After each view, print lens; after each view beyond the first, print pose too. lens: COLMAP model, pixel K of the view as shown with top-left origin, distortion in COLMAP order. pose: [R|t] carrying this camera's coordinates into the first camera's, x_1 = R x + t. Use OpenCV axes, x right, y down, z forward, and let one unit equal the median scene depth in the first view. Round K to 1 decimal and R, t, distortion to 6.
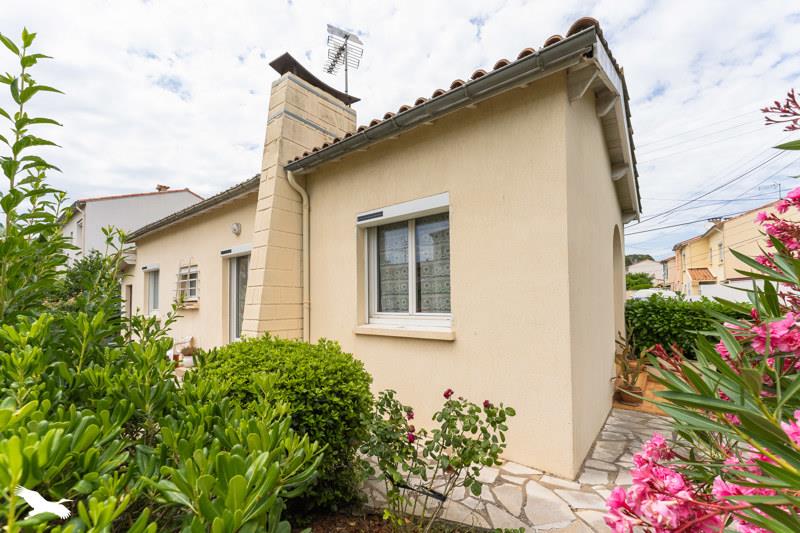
lens RADIAL K [[325.3, 0, 403.2], [0, 325.3, 300.9], [0, 0, 1]] dist [-0.002770, -0.000161]
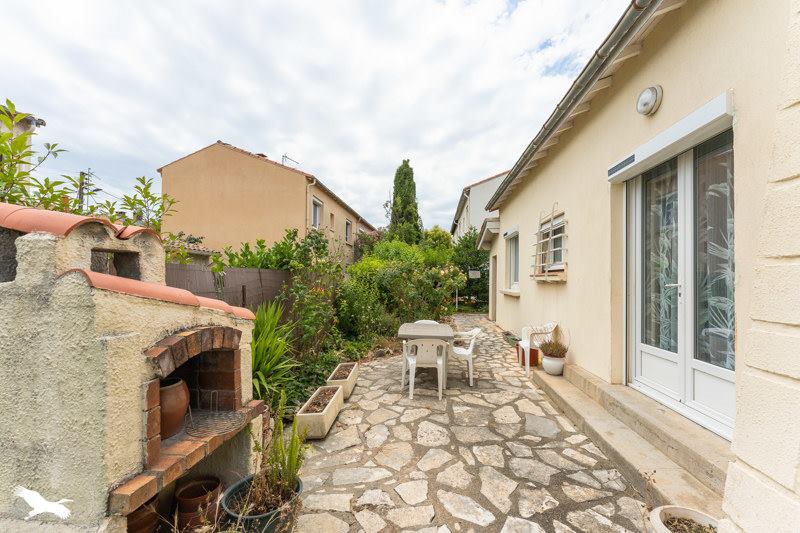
lens RADIAL K [[325.3, 0, 400.3], [0, 325.3, 274.0], [0, 0, 1]] dist [-0.002770, -0.000161]
pose [[0.519301, -0.002661, -0.854587, -0.245251], [-0.003437, 0.999981, -0.005202, 0.012779], [0.854585, 0.005638, 0.519282, 0.378552]]
